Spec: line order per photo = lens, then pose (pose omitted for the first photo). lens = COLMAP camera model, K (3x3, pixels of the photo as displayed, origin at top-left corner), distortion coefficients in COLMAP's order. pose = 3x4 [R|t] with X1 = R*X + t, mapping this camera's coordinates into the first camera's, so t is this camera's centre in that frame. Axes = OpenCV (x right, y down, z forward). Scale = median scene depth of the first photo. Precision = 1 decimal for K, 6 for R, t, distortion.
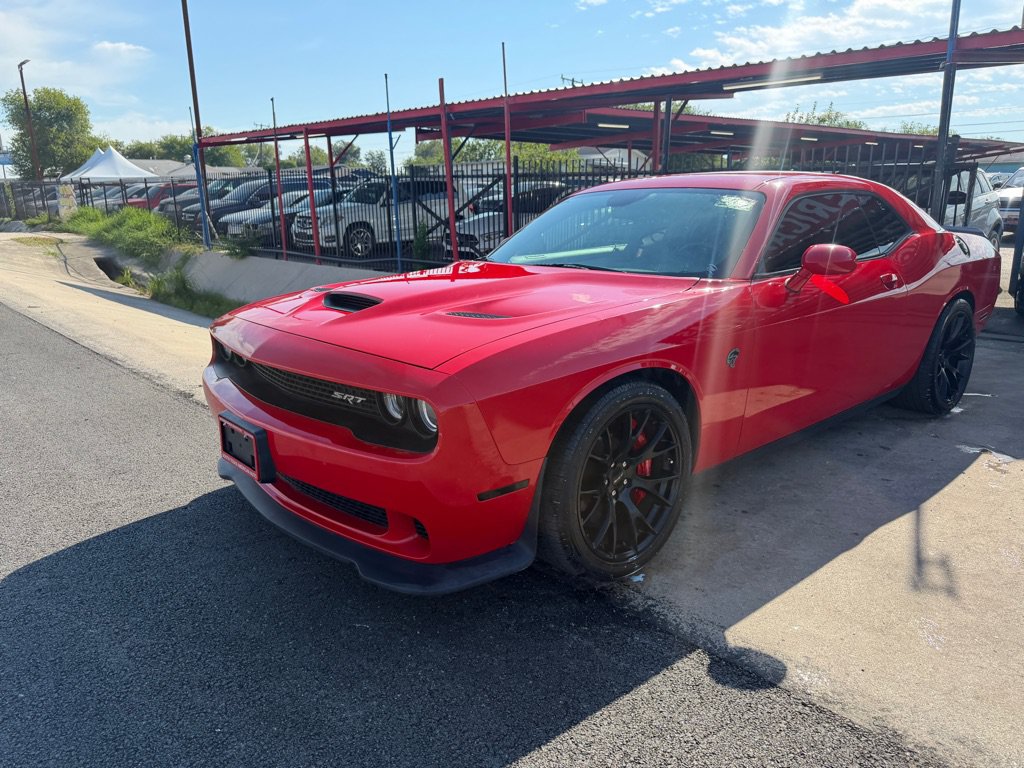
lens RADIAL K [[729.8, 0, 511.0], [0, 729.8, 379.2], [0, 0, 1]] dist [0.014961, -0.020861]
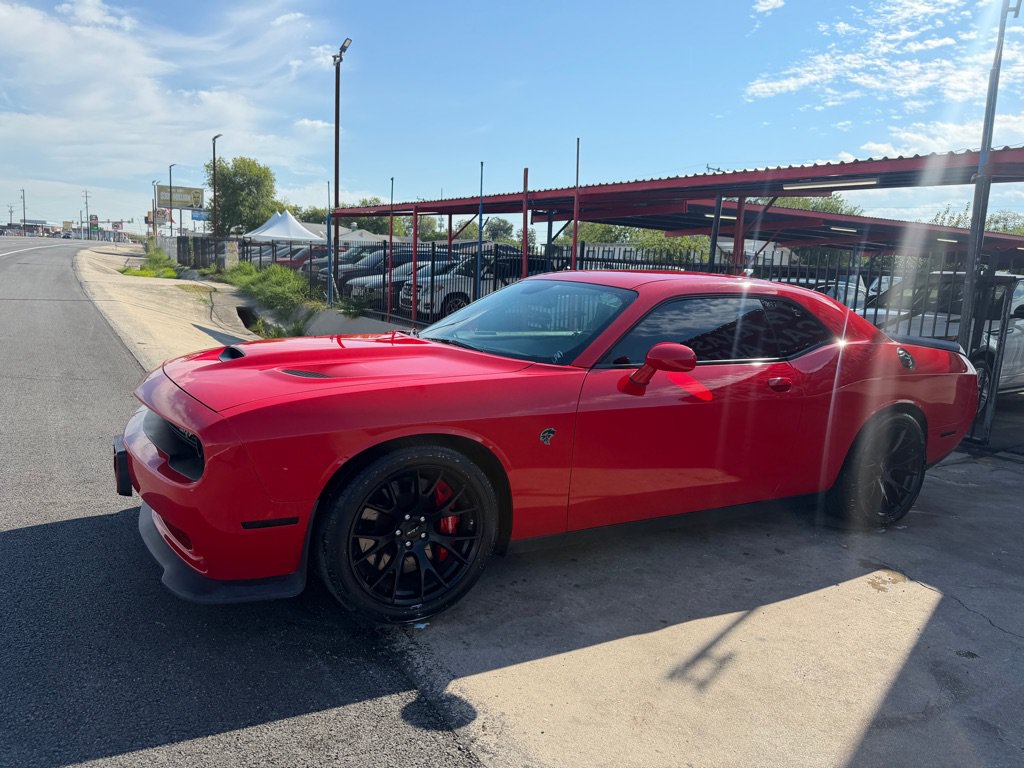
lens RADIAL K [[729.8, 0, 510.4], [0, 729.8, 376.6], [0, 0, 1]] dist [0.014961, -0.020861]
pose [[0.977996, 0.092635, -0.186928, 0.348570], [-0.111623, 0.989320, -0.093736, -0.007716], [0.176248, 0.112539, 0.977891, -0.069192]]
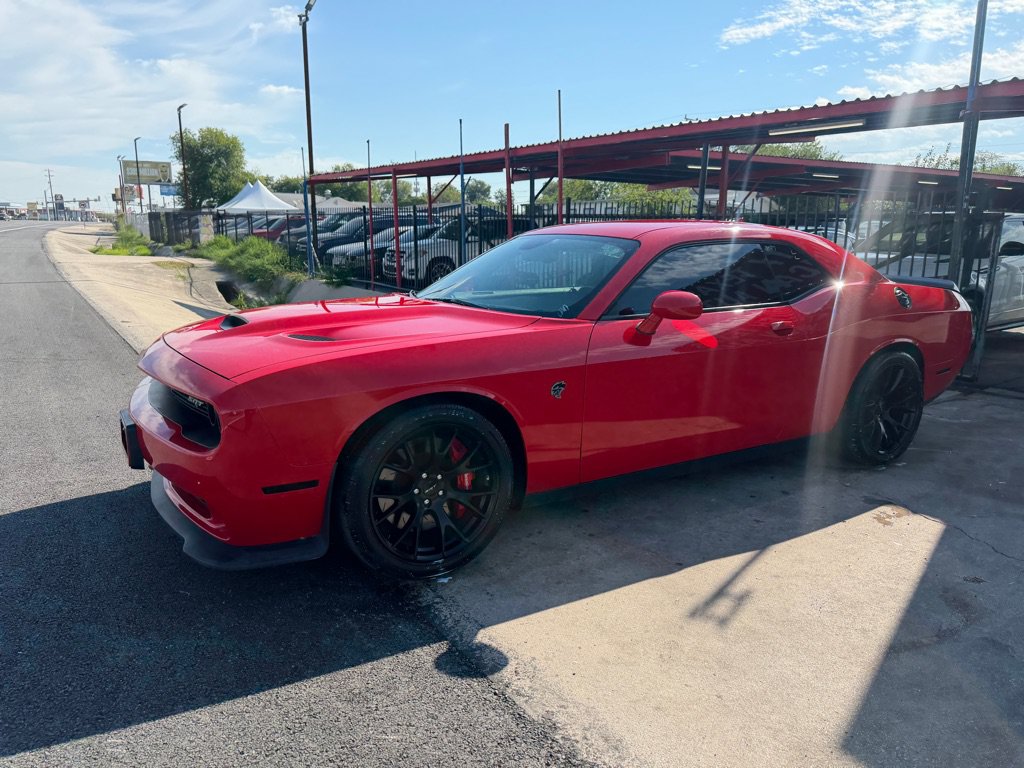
lens RADIAL K [[729.8, 0, 512.3], [0, 729.8, 385.6], [0, 0, 1]] dist [0.014961, -0.020861]
pose [[0.985527, 0.056480, -0.159830, 0.321159], [-0.062738, 0.997438, -0.034379, 0.005022], [0.157479, 0.043909, 0.986546, -0.070754]]
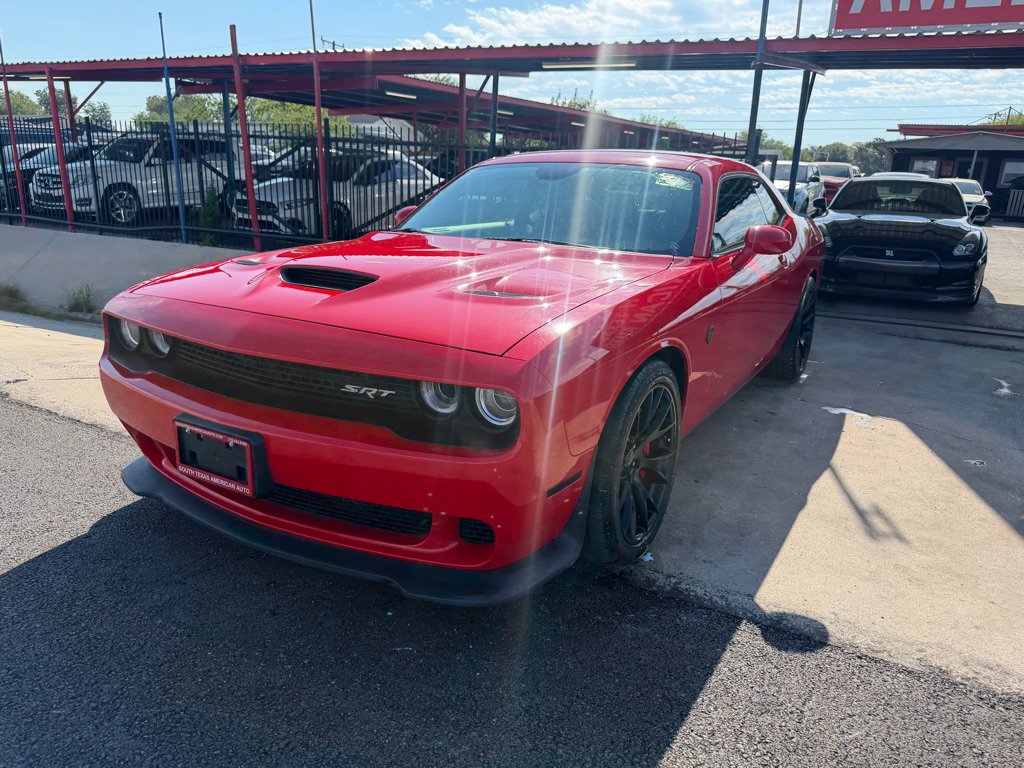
lens RADIAL K [[729.8, 0, 519.0], [0, 729.8, 390.1], [0, 0, 1]] dist [0.014961, -0.020861]
pose [[0.946450, -0.044792, 0.319729, -0.220975], [0.029741, 0.998214, 0.051807, -0.009941], [-0.321479, -0.039524, 0.946092, 0.088189]]
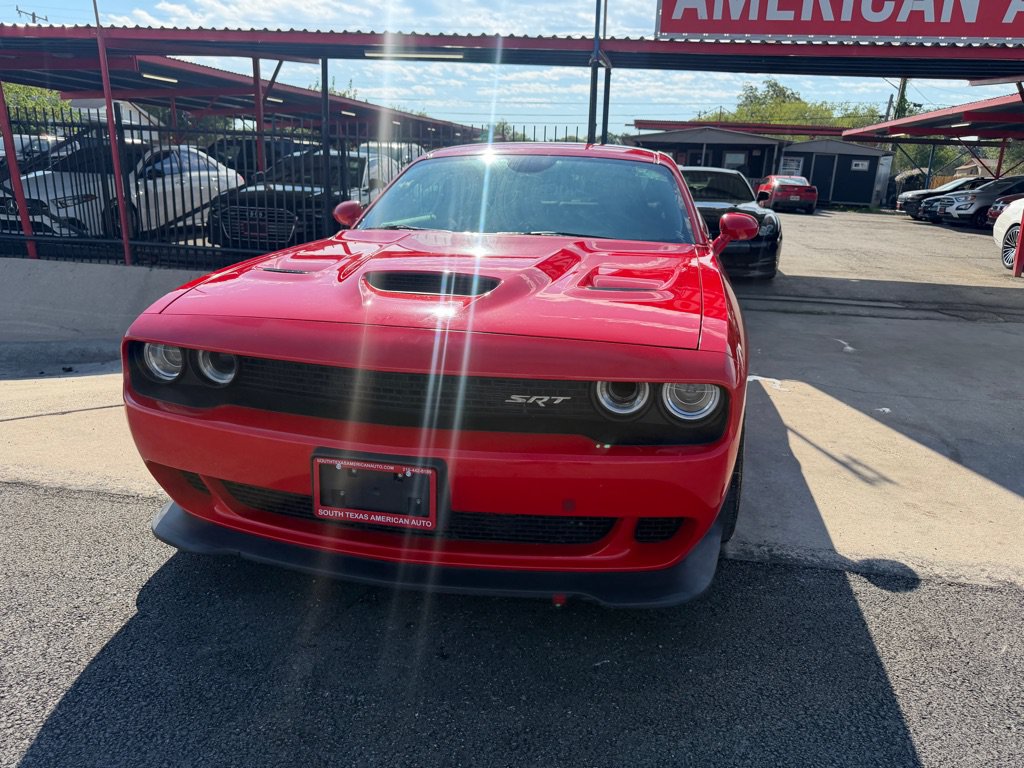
lens RADIAL K [[729.8, 0, 524.1], [0, 729.8, 379.2], [0, 0, 1]] dist [0.014961, -0.020861]
pose [[0.789425, -0.129185, 0.600099, -0.481695], [0.107461, 0.991592, 0.072099, -0.038188], [-0.604367, 0.007571, 0.796670, 0.246633]]
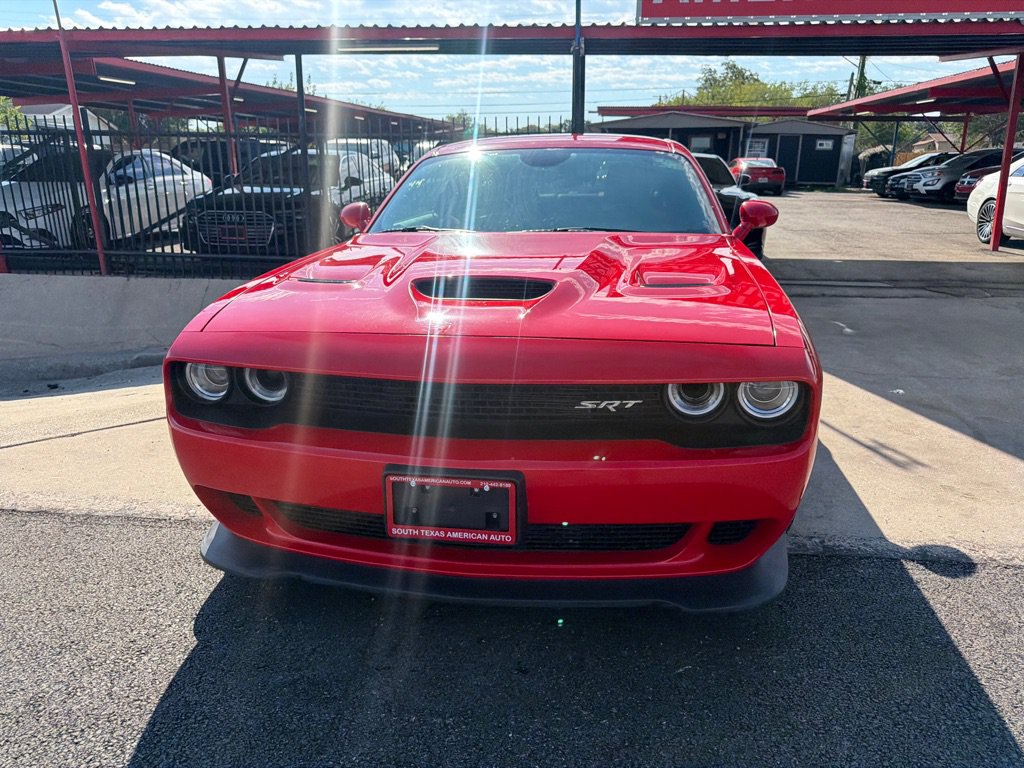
lens RADIAL K [[729.8, 0, 517.1], [0, 729.8, 388.1], [0, 0, 1]] dist [0.014961, -0.020861]
pose [[0.764101, -0.178102, 0.620024, -0.524937], [0.149396, 0.983859, 0.098503, -0.056166], [-0.627560, 0.017363, 0.778375, 0.304539]]
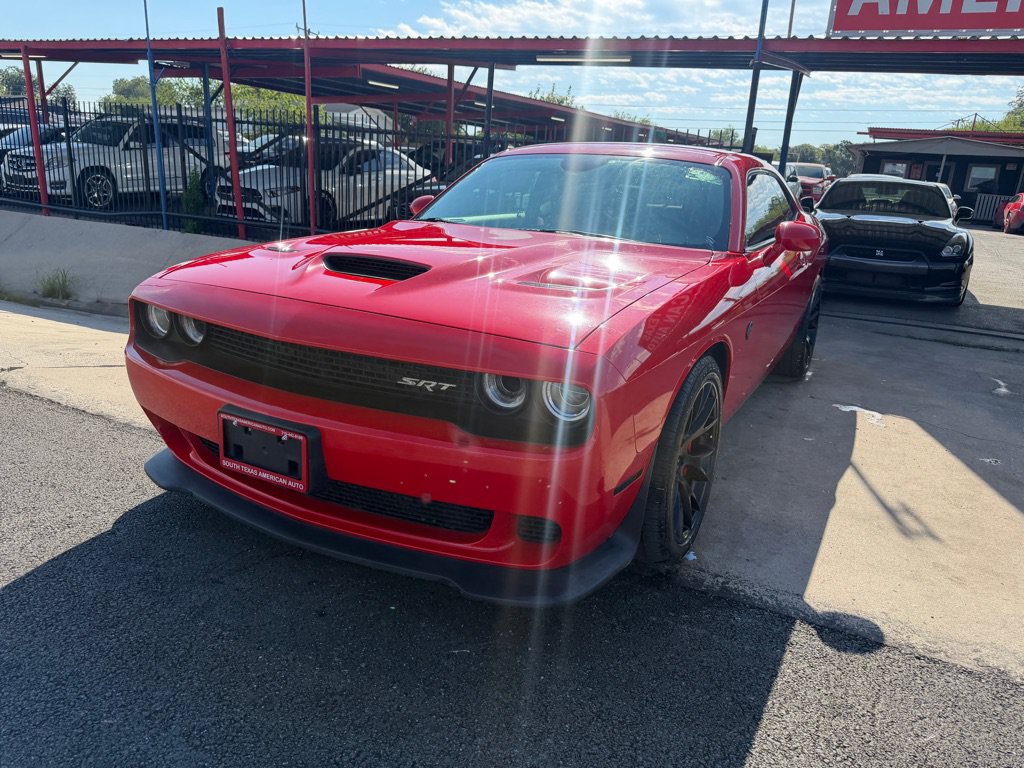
lens RADIAL K [[729.8, 0, 519.2], [0, 729.8, 381.1], [0, 0, 1]] dist [0.014961, -0.020861]
pose [[0.932928, -0.032707, 0.358575, -0.283182], [0.016059, 0.998655, 0.049308, -0.011403], [-0.359705, -0.040242, 0.932198, 0.127945]]
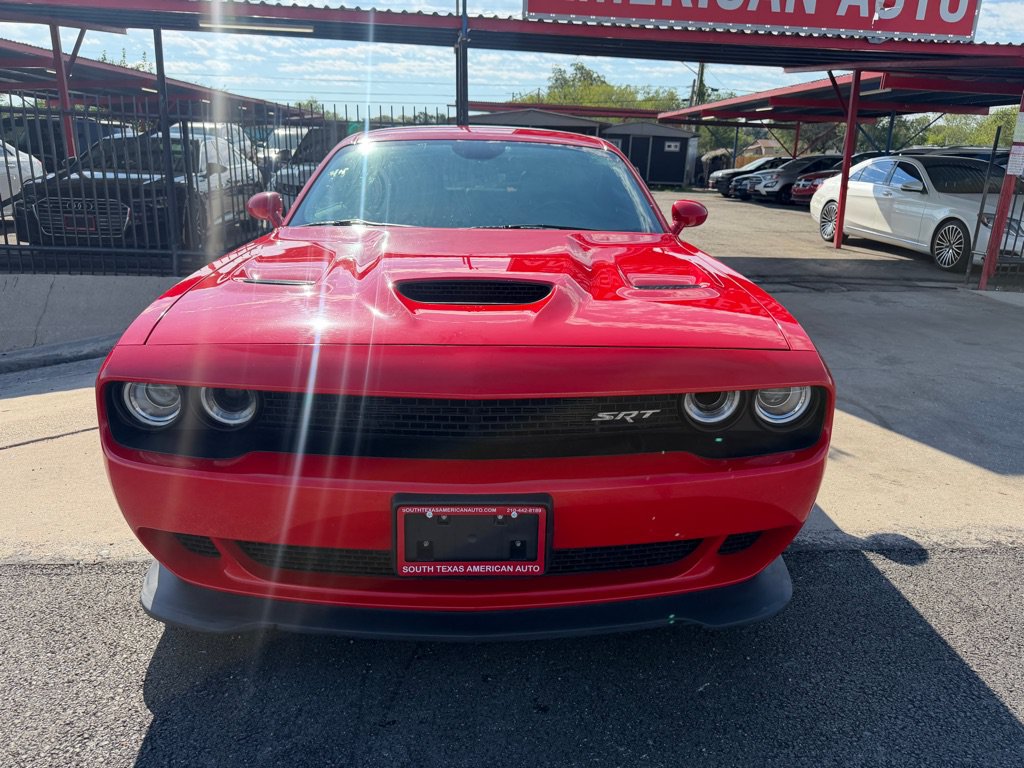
lens RADIAL K [[729.8, 0, 519.0], [0, 729.8, 381.4], [0, 0, 1]] dist [0.014961, -0.020861]
pose [[0.625582, -0.197467, 0.754754, -0.564515], [0.155149, 0.979603, 0.127699, -0.079964], [-0.764576, 0.037213, 0.643459, 0.408872]]
